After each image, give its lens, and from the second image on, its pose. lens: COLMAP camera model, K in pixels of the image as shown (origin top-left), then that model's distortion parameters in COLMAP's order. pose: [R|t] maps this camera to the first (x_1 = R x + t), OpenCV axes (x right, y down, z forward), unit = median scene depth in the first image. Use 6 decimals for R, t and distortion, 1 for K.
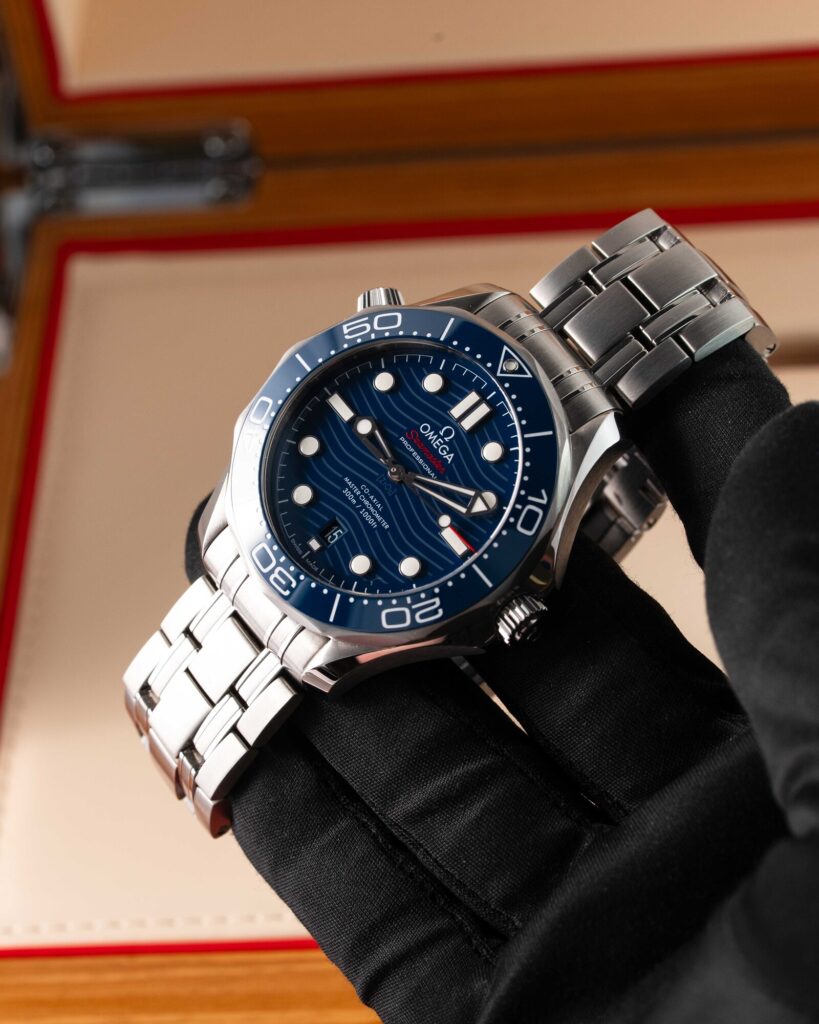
lens RADIAL K [[4753.6, 0, 409.2], [0, 4753.6, 512.3], [0, 0, 1]] dist [-0.278759, 0.000000]
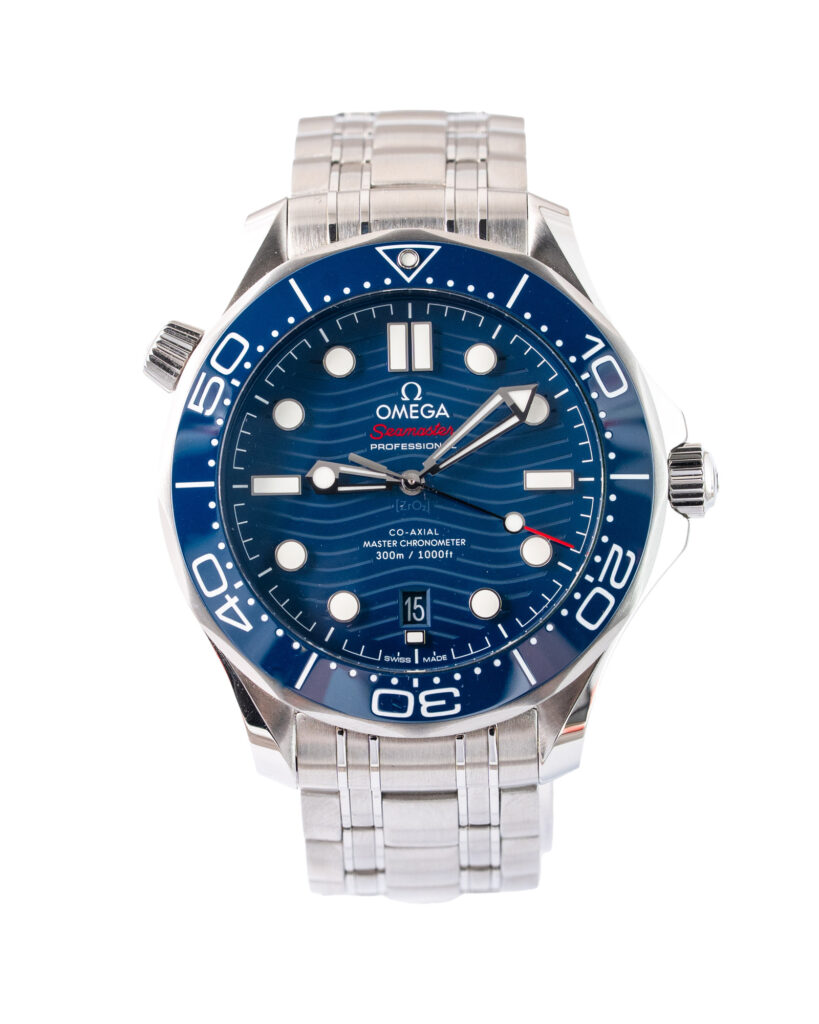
lens RADIAL K [[4753.6, 0, 410.8], [0, 4753.6, 515.0], [0, 0, 1]] dist [-0.278759, 0.000000]
pose [[0.573468, -0.748236, 0.333582, -0.241759], [0.711246, 0.656796, 0.250497, -0.182011], [-0.406526, 0.093607, 0.908831, 0.360776]]
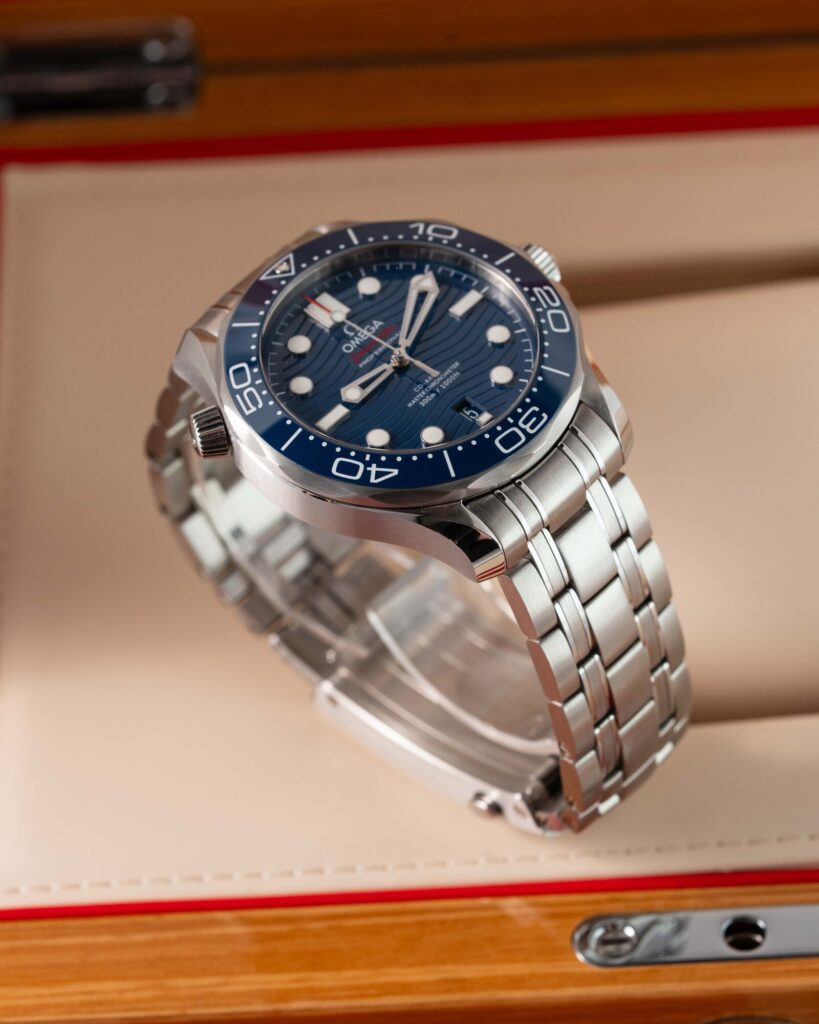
lens RADIAL K [[4753.6, 0, 410.5], [0, 4753.6, 511.1], [0, 0, 1]] dist [-0.278759, 0.000000]
pose [[-0.162184, -0.558746, 0.813326, -0.806058], [0.957396, 0.110477, 0.266810, -0.260643], [-0.238933, 0.821947, 0.517024, 0.526817]]
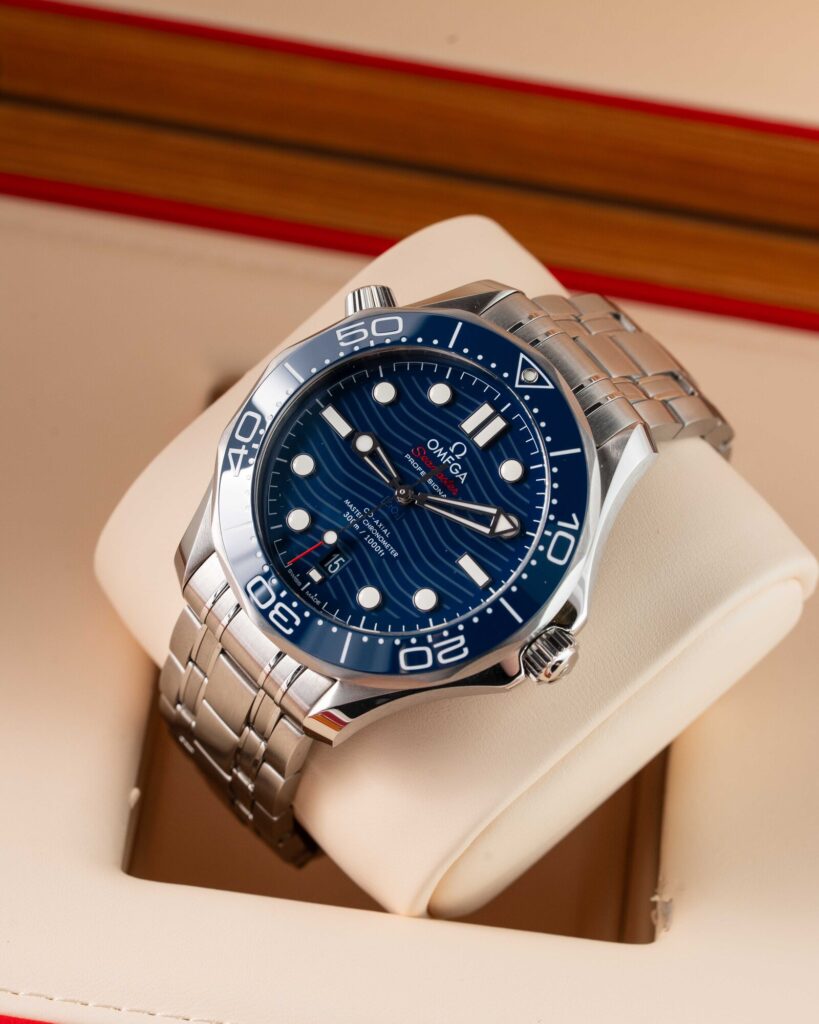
lens RADIAL K [[4753.6, 0, 409.8], [0, 4753.6, 511.0], [0, 0, 1]] dist [-0.278759, 0.000000]
pose [[0.991166, -0.022646, 0.130682, -0.120616], [0.015672, 0.998410, 0.054155, -0.054478], [-0.131700, -0.051629, 0.989944, 0.100315]]
